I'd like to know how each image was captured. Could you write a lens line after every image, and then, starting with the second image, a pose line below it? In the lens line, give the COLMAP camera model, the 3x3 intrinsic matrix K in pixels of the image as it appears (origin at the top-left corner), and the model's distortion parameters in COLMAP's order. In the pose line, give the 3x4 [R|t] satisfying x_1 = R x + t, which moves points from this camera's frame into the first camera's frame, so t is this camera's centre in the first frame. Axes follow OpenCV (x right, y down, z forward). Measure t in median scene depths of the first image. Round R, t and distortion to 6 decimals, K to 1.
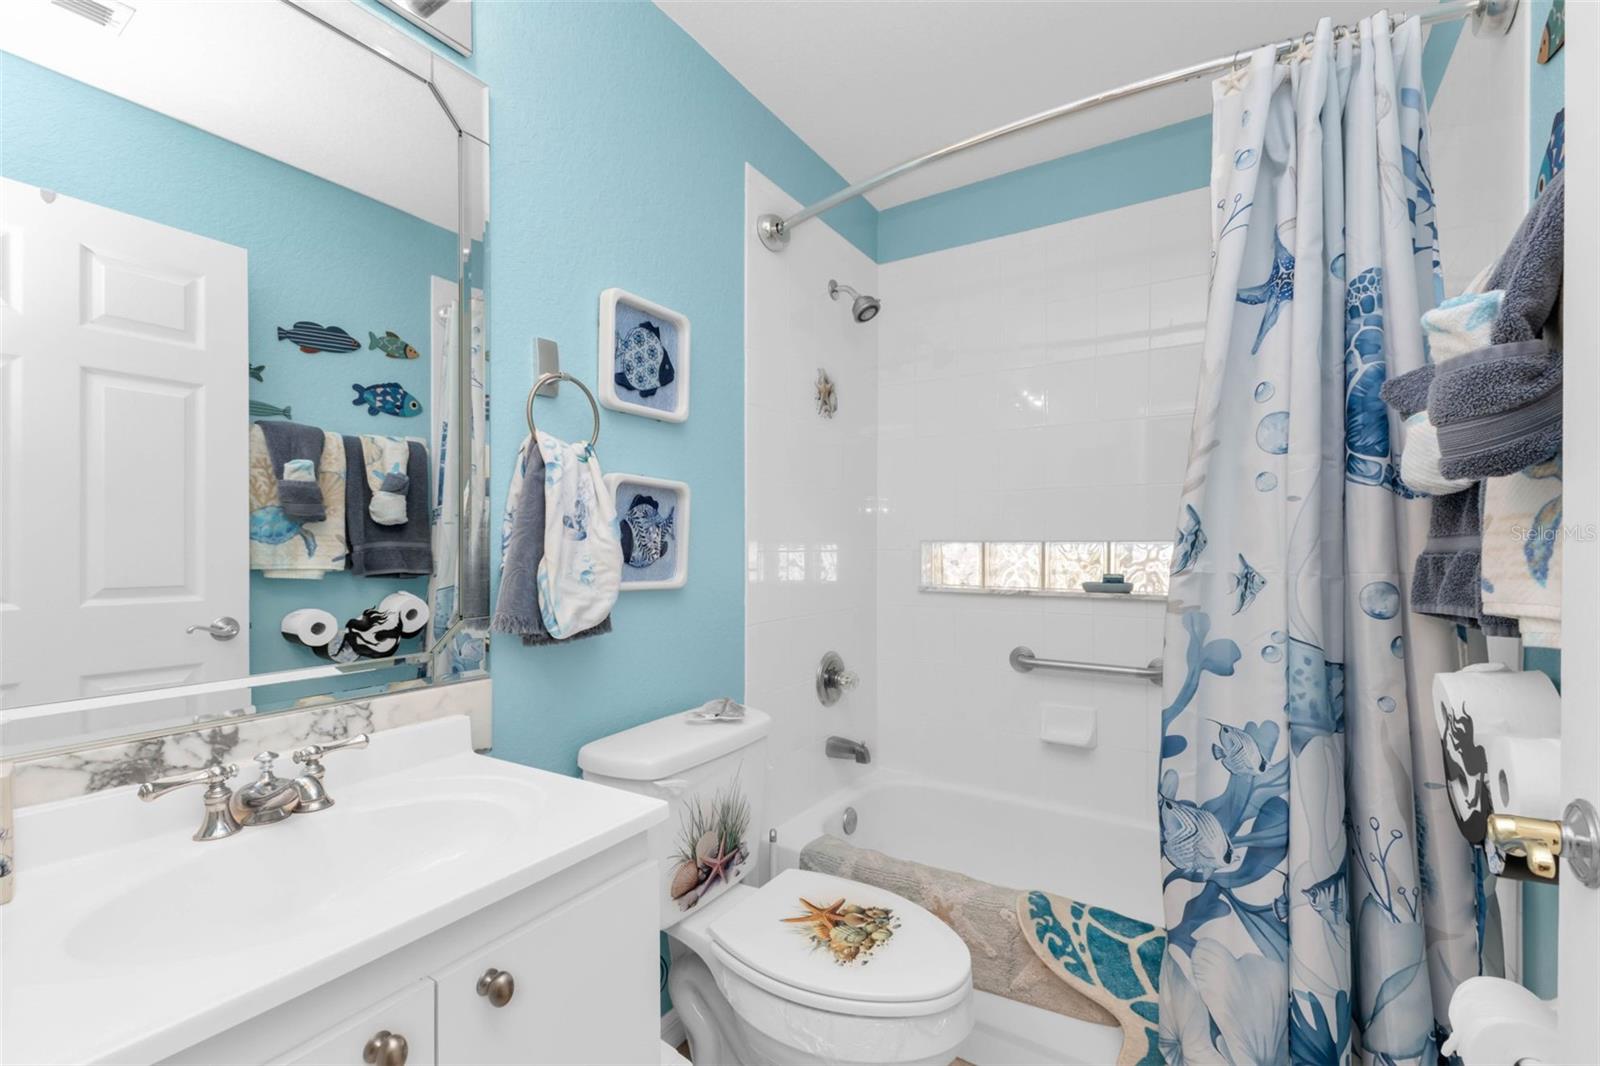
lens RADIAL K [[689.7, 0, 797.6], [0, 689.7, 546.9], [0, 0, 1]] dist [0.014907, -0.003760]
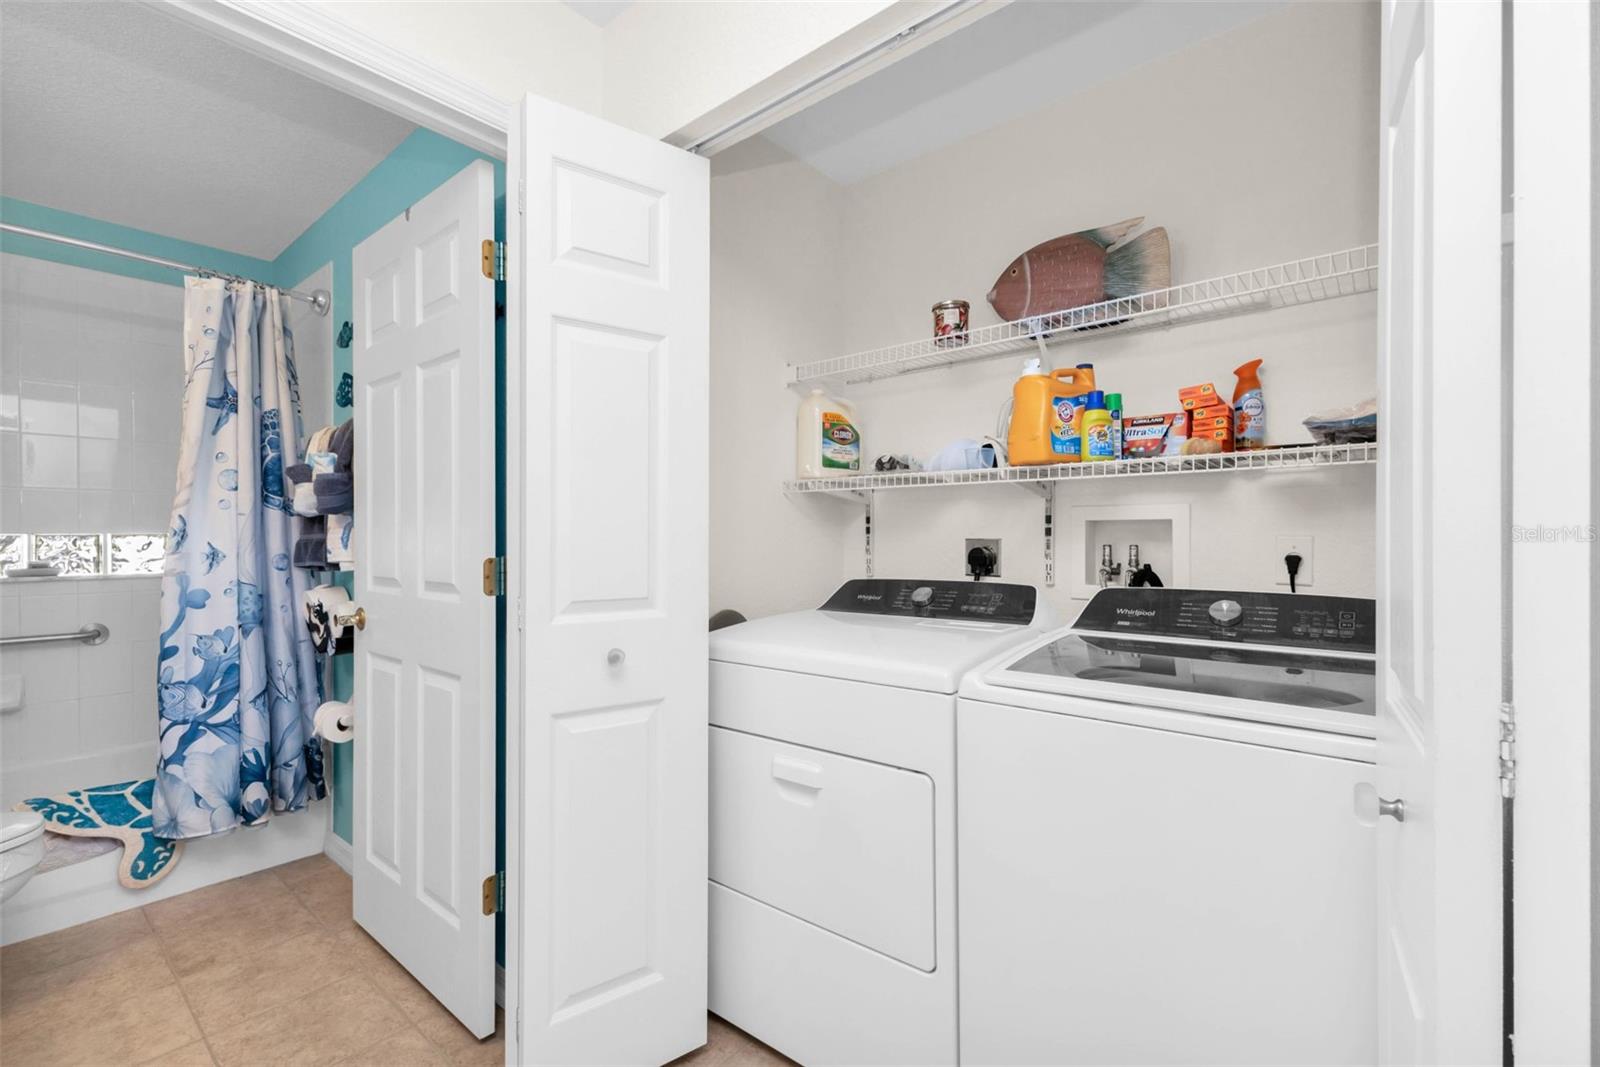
lens RADIAL K [[689.7, 0, 800.4], [0, 689.7, 540.7], [0, 0, 1]] dist [0.014907, -0.003760]
pose [[0.124504, -0.006502, 0.992198, -1.082197], [0.002933, 0.999977, 0.006185, -0.000459], [-0.992215, 0.002140, 0.124520, -0.860471]]
